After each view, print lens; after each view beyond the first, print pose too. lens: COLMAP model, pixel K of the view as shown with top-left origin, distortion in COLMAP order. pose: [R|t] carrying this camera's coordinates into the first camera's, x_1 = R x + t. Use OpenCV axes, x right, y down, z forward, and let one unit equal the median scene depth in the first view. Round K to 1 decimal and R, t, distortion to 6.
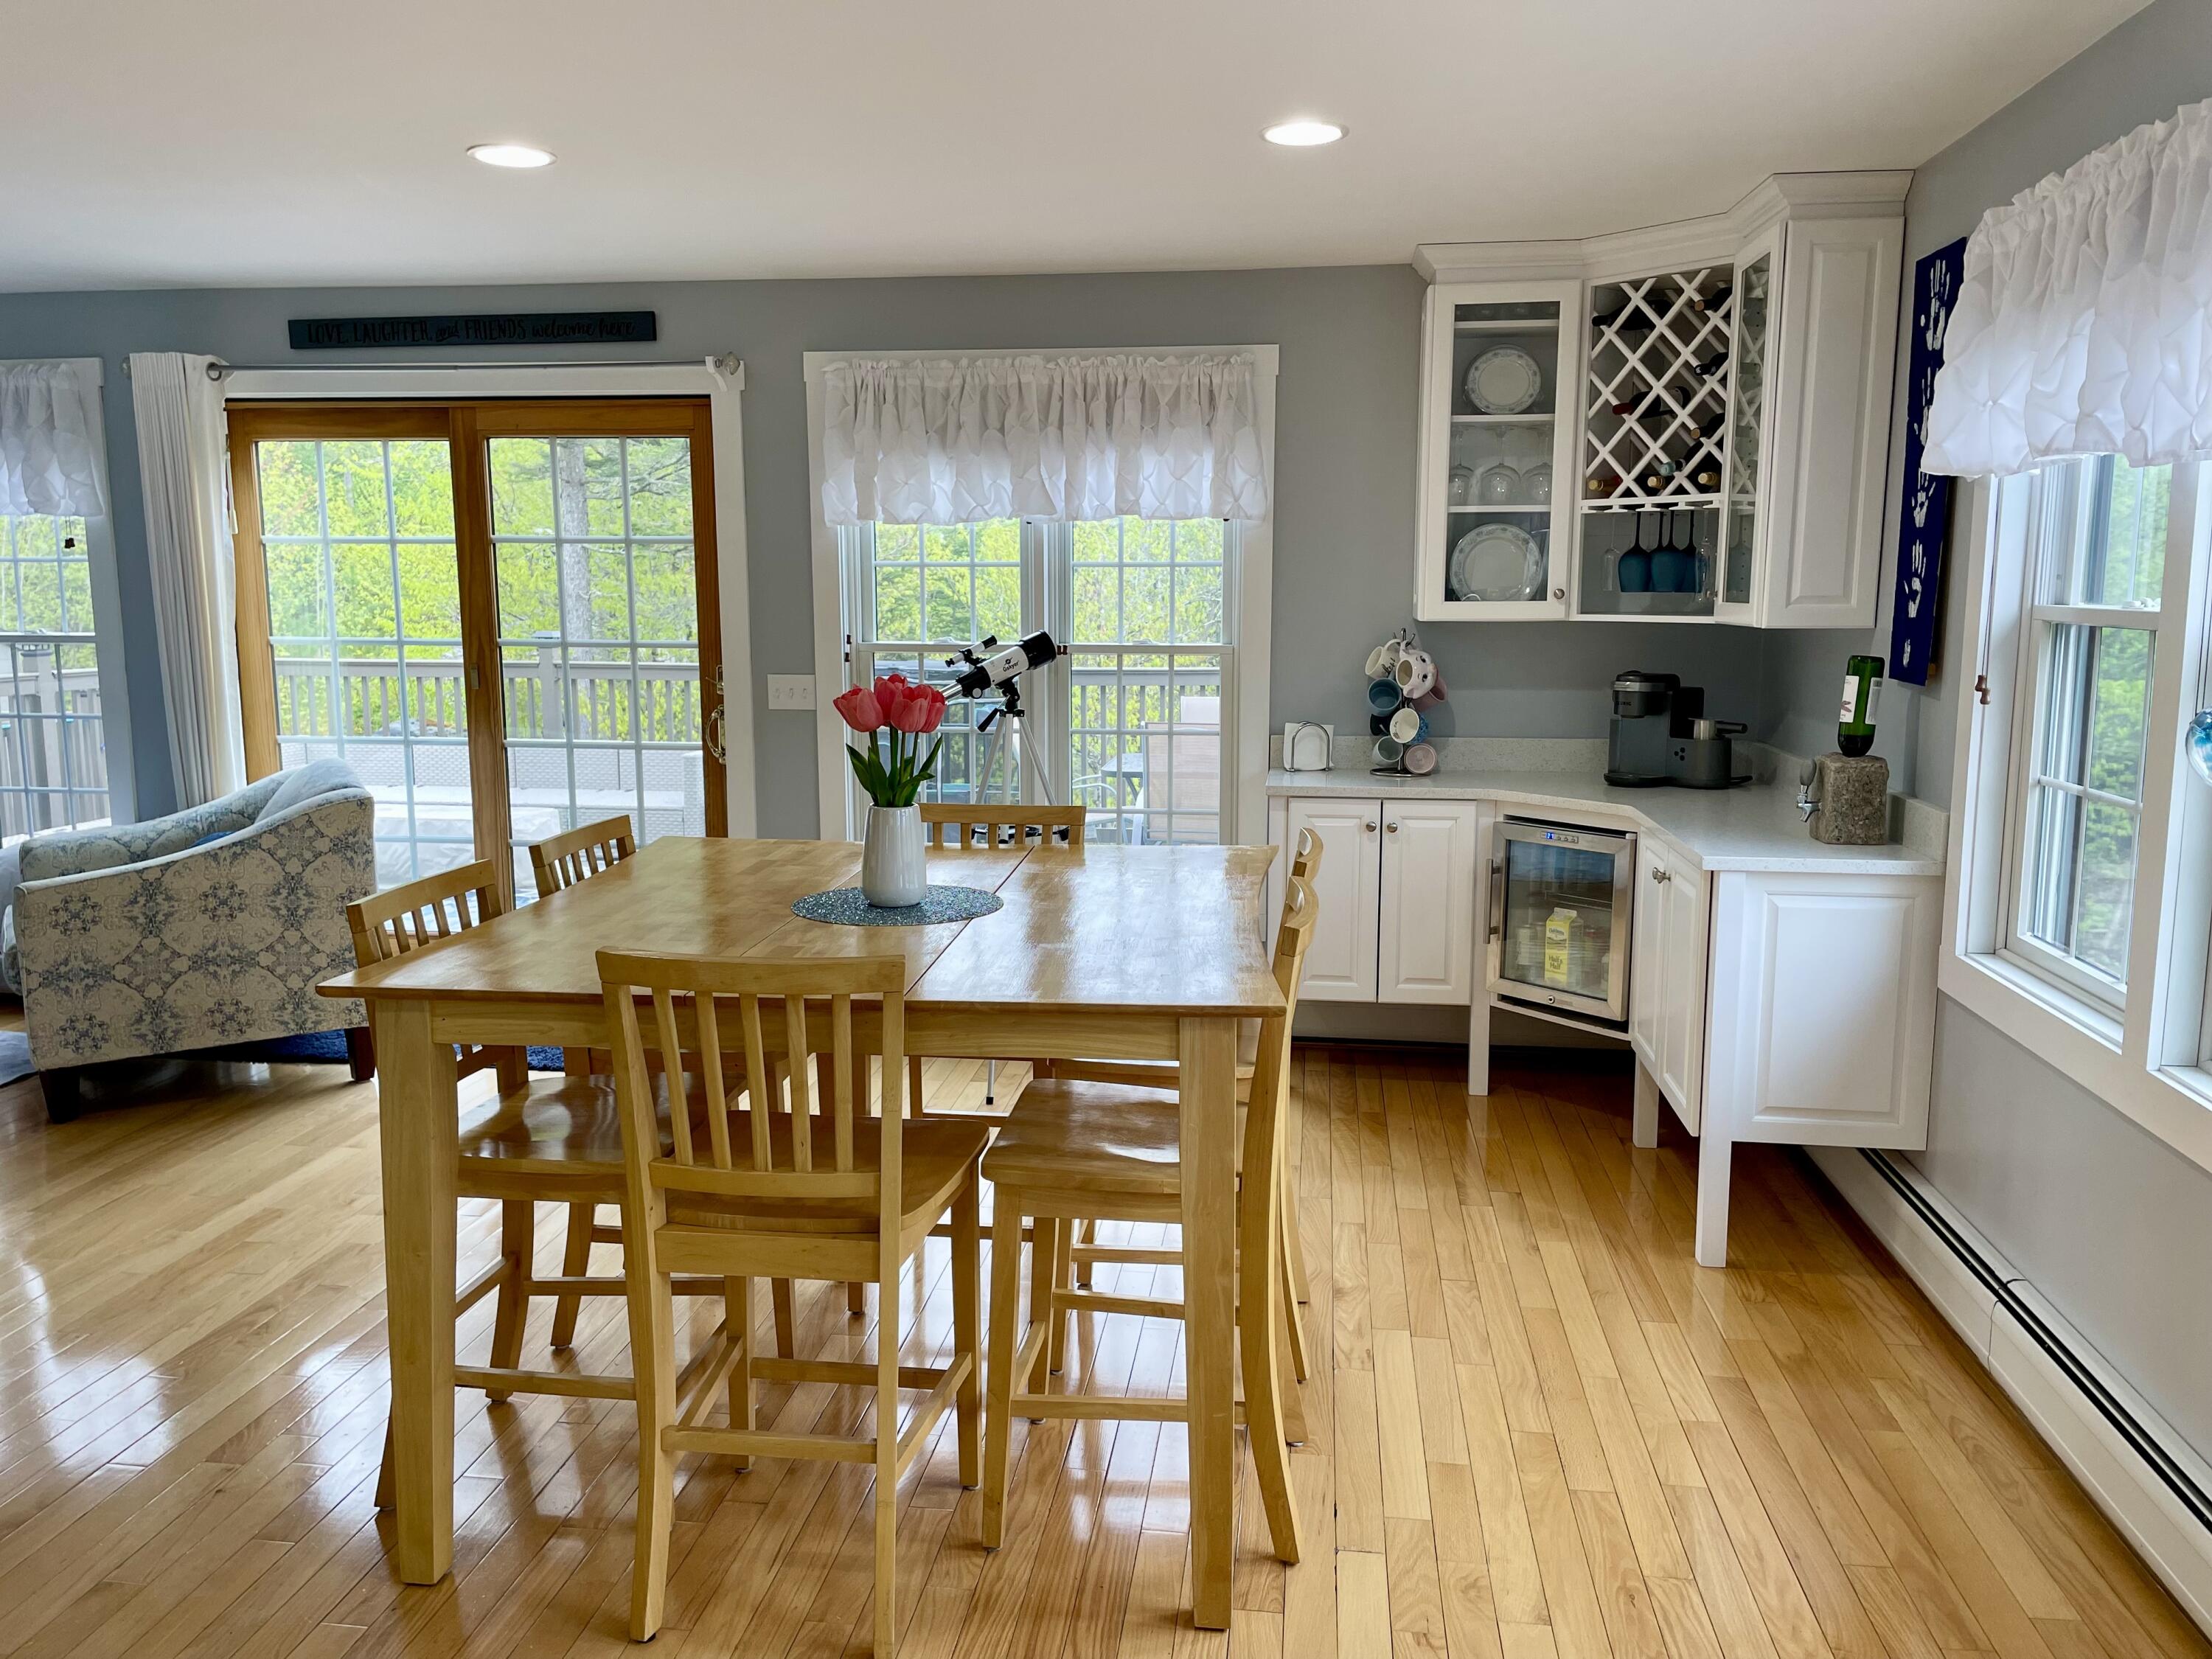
lens RADIAL K [[1685.1, 0, 1089.9], [0, 1685.1, 825.6], [0, 0, 1]] dist [0.072001, -0.077663]
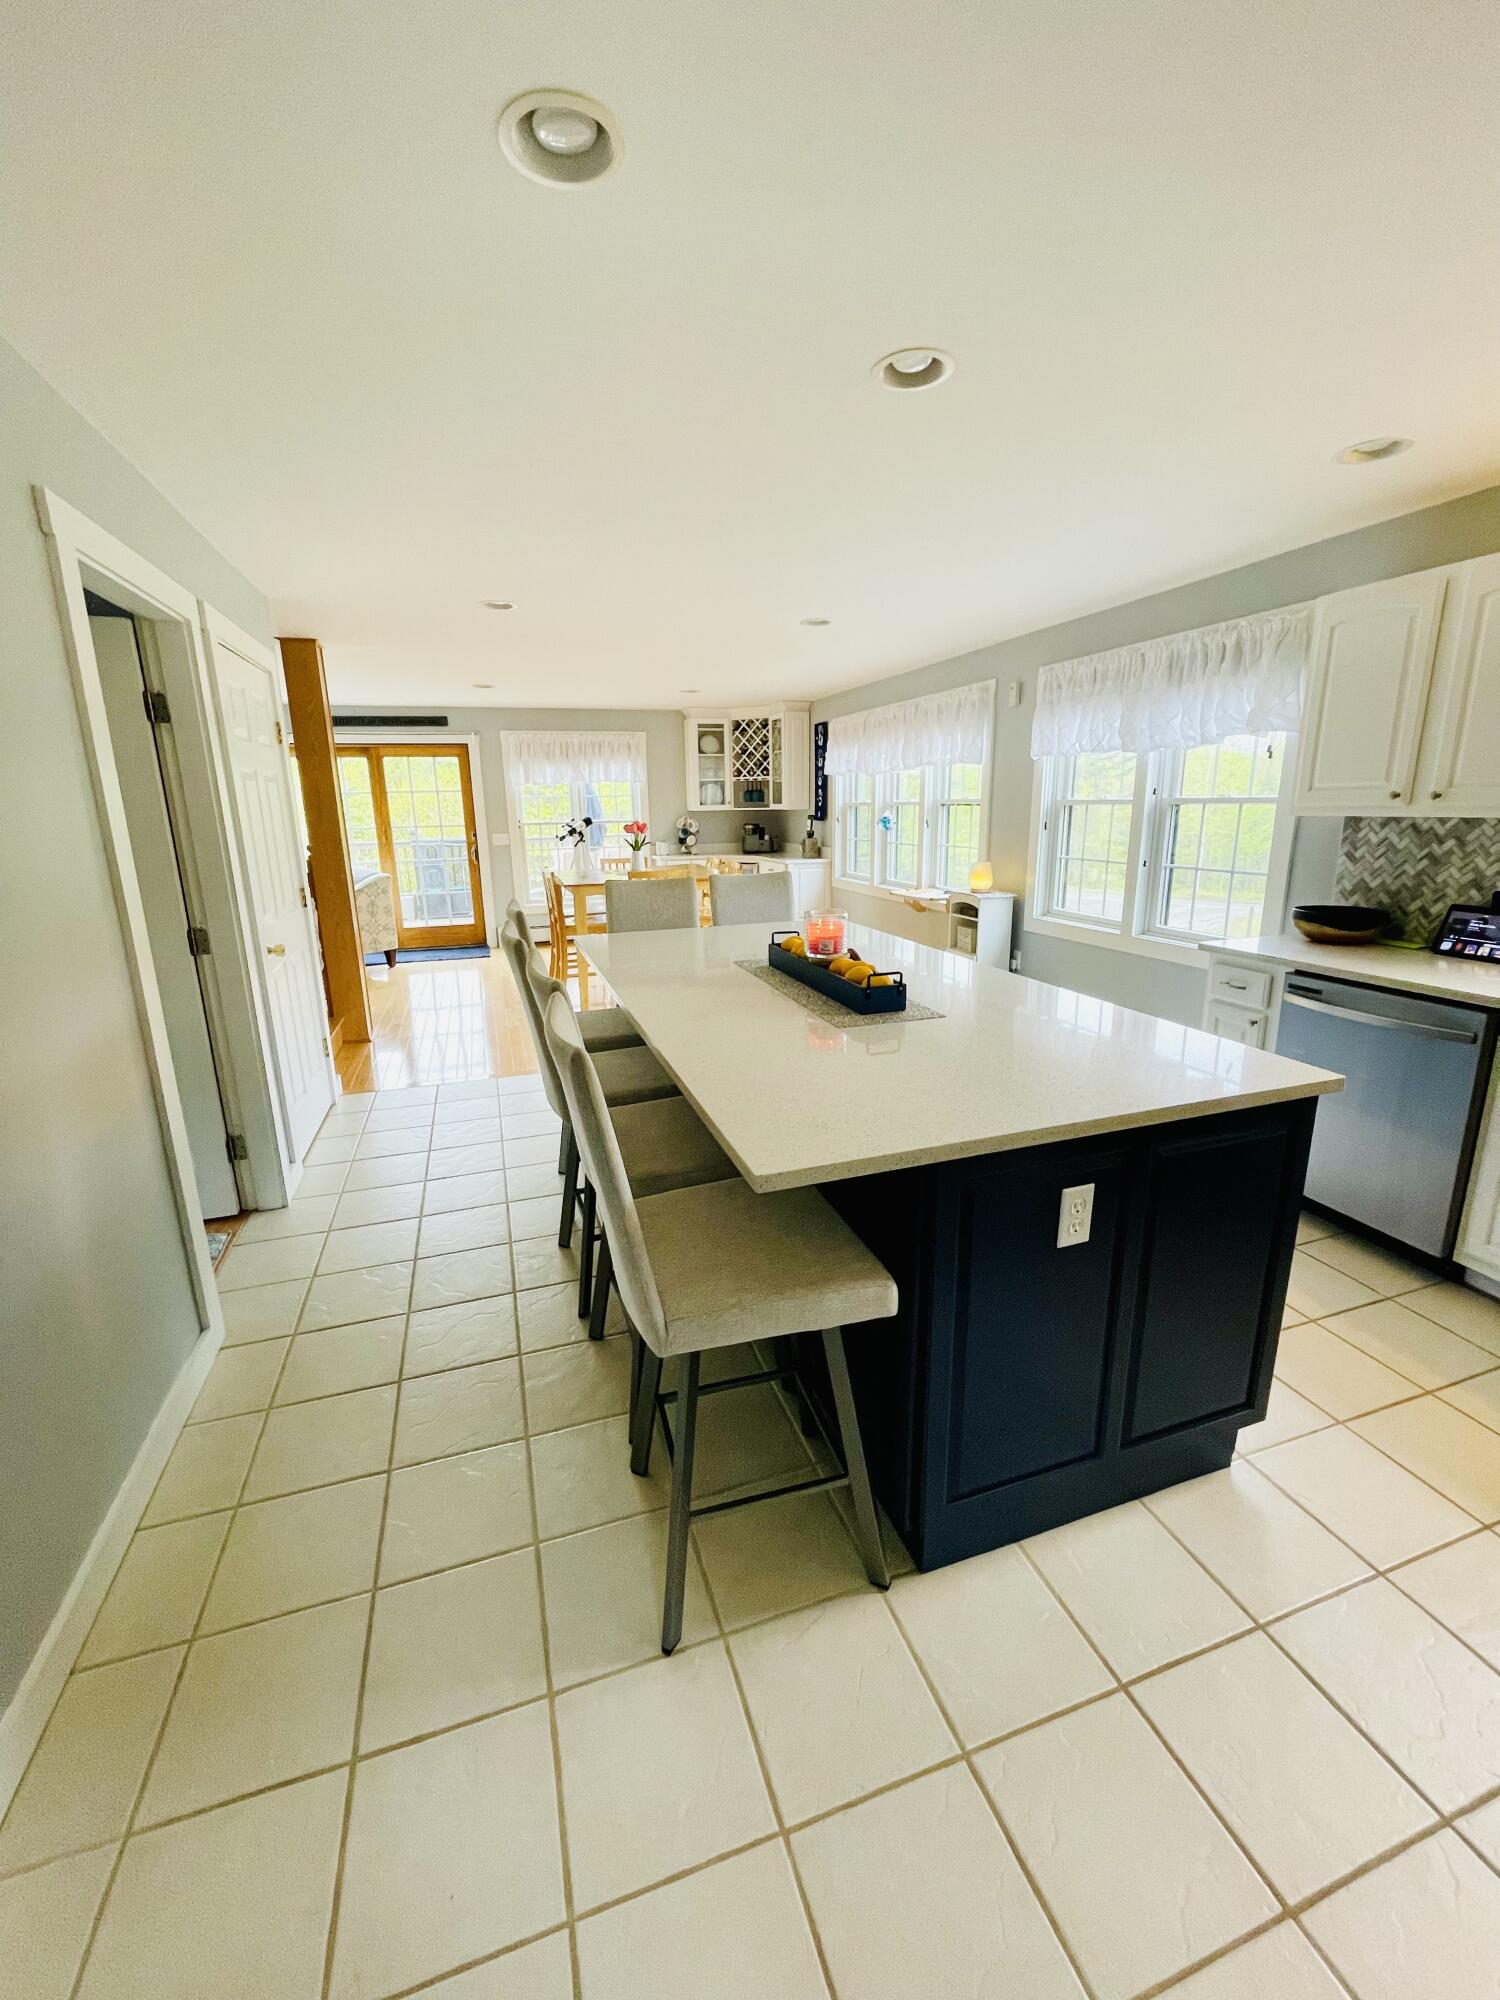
lens RADIAL K [[812.7, 0, 748.4], [0, 812.7, 1002.0], [0, 0, 1]] dist [-0.006403, 0.000215]
pose [[0.898361, -0.120125, 0.422512, -0.483262], [0.081023, 0.990691, 0.109390, 0.103851], [-0.431720, -0.064039, 0.899732, -0.645390]]
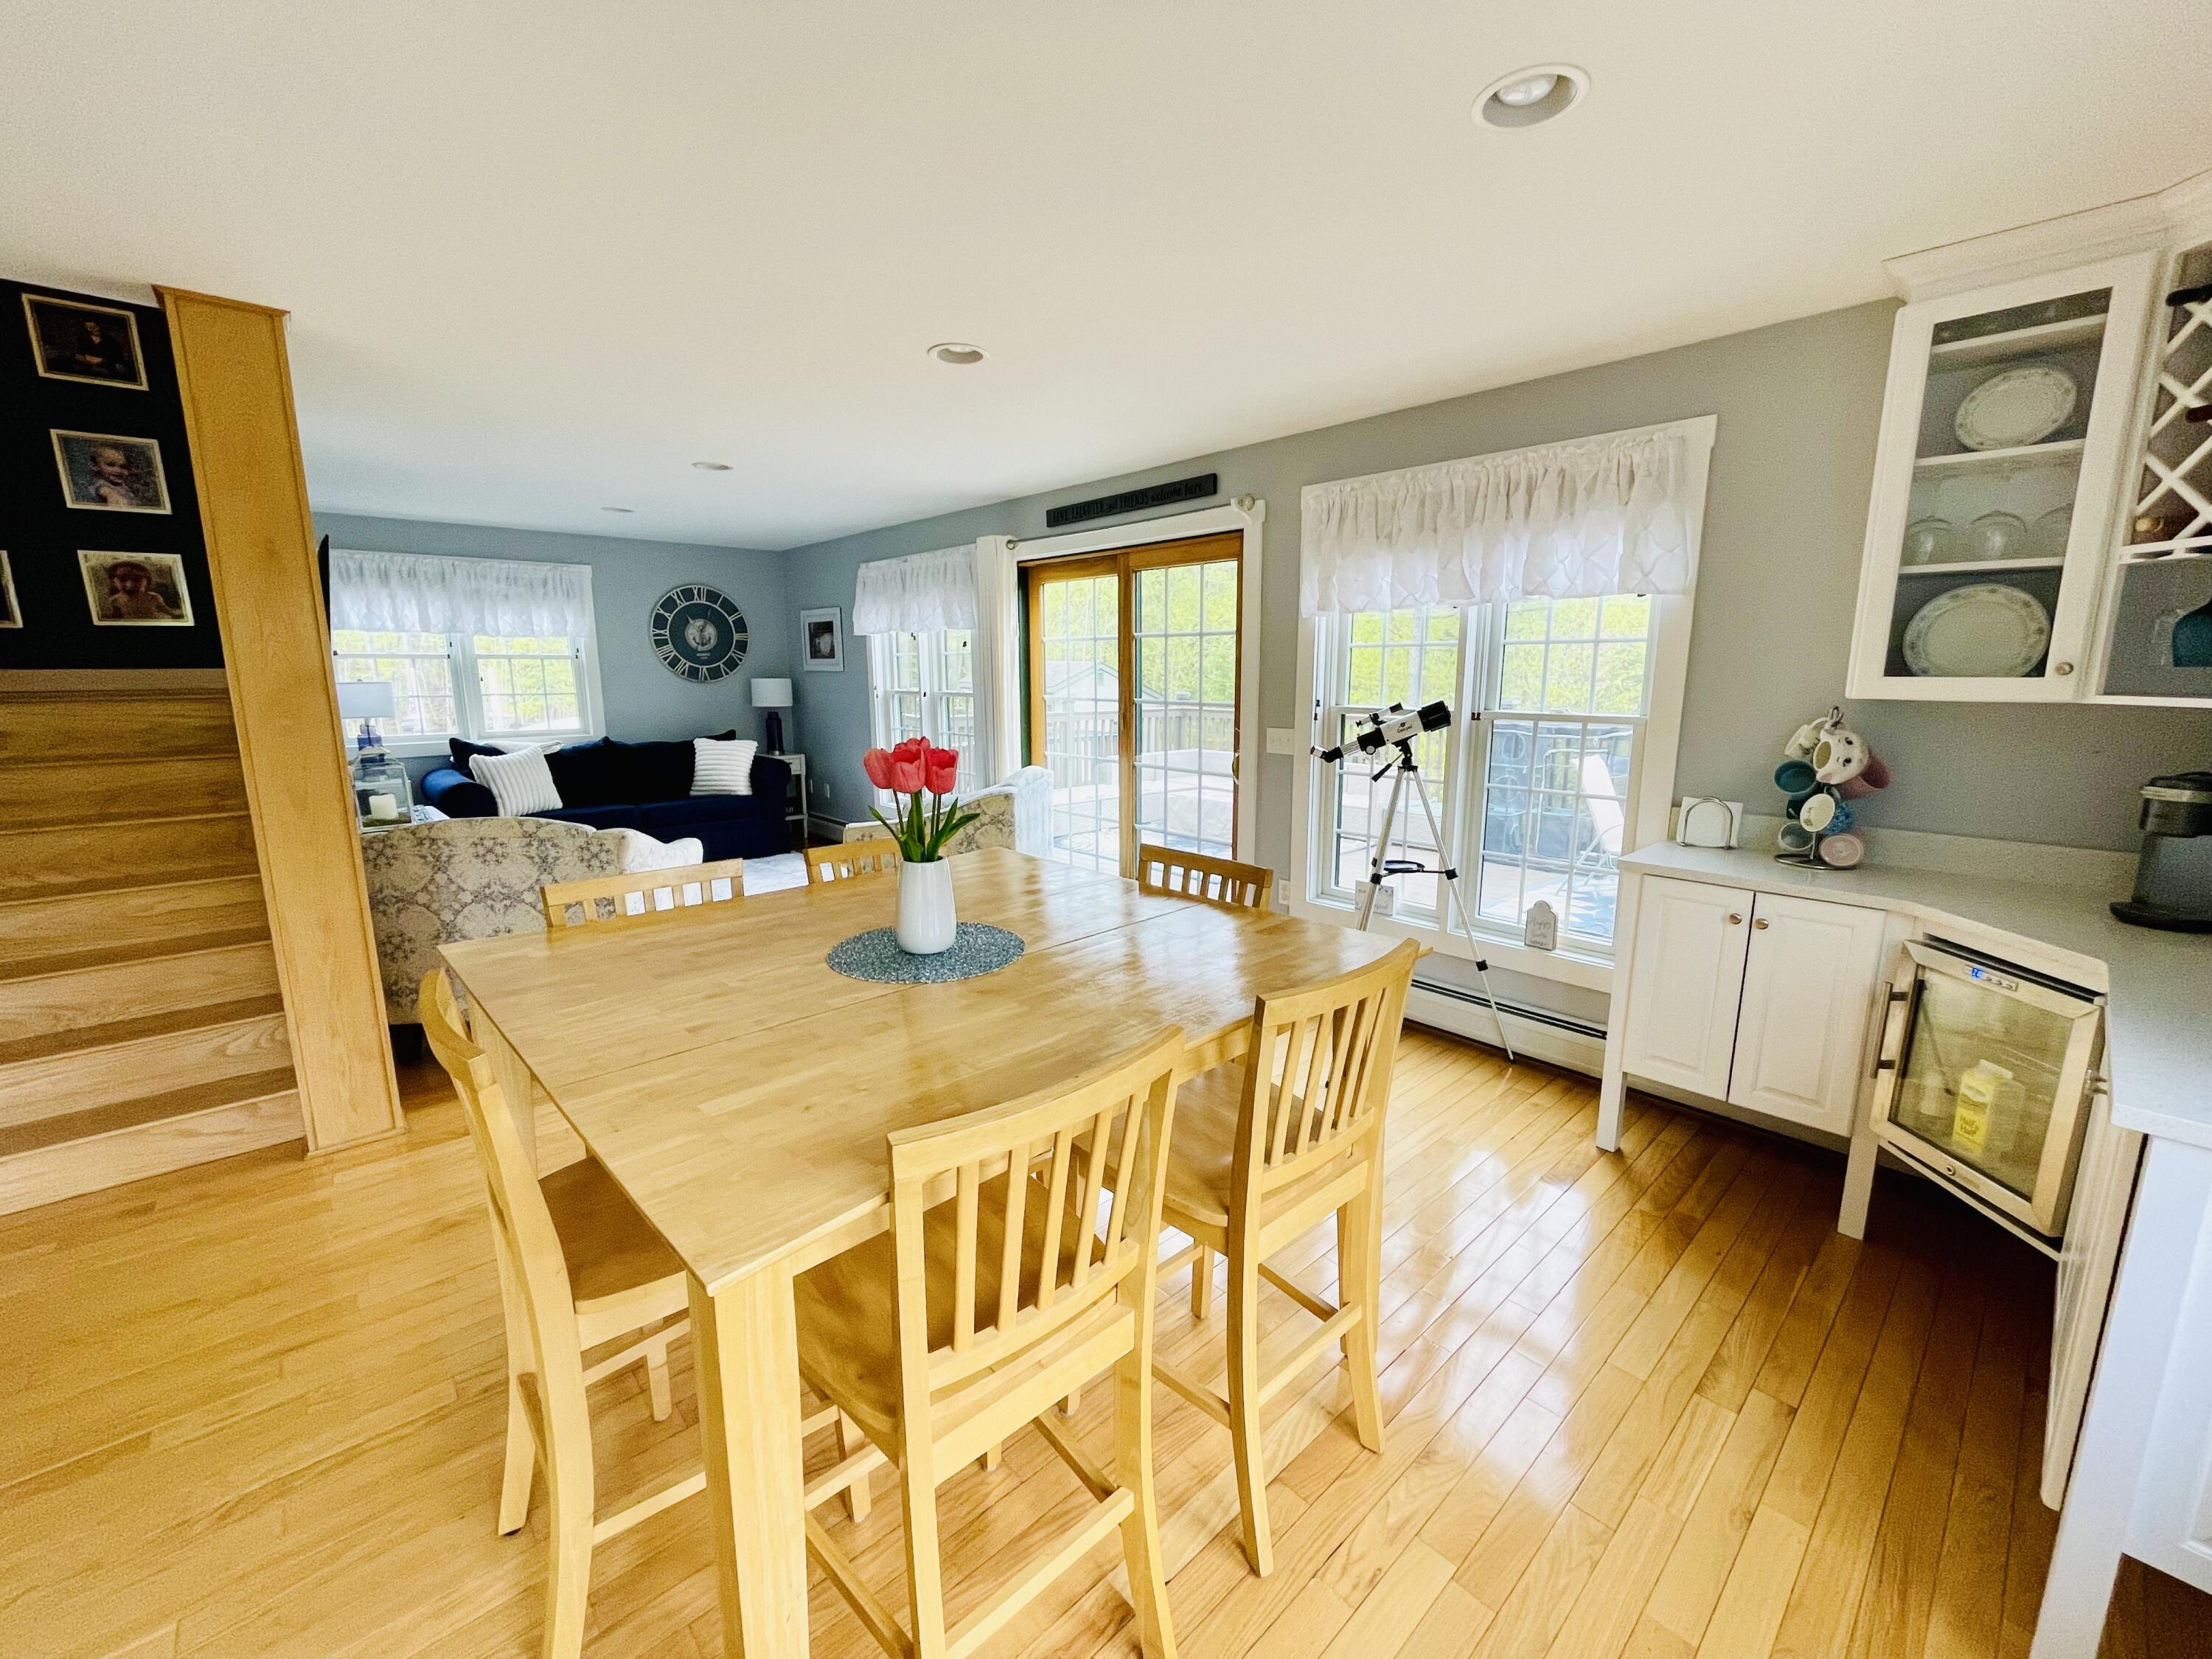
lens RADIAL K [[898.8, 0, 1099.9], [0, 898.8, 829.2], [0, 0, 1]] dist [-0.006403, 0.000215]
pose [[0.761715, 0.115187, -0.637591, 0.201977], [-0.097362, 0.993245, 0.063123, -0.043573], [0.640555, 0.013995, 0.767785, 0.383181]]
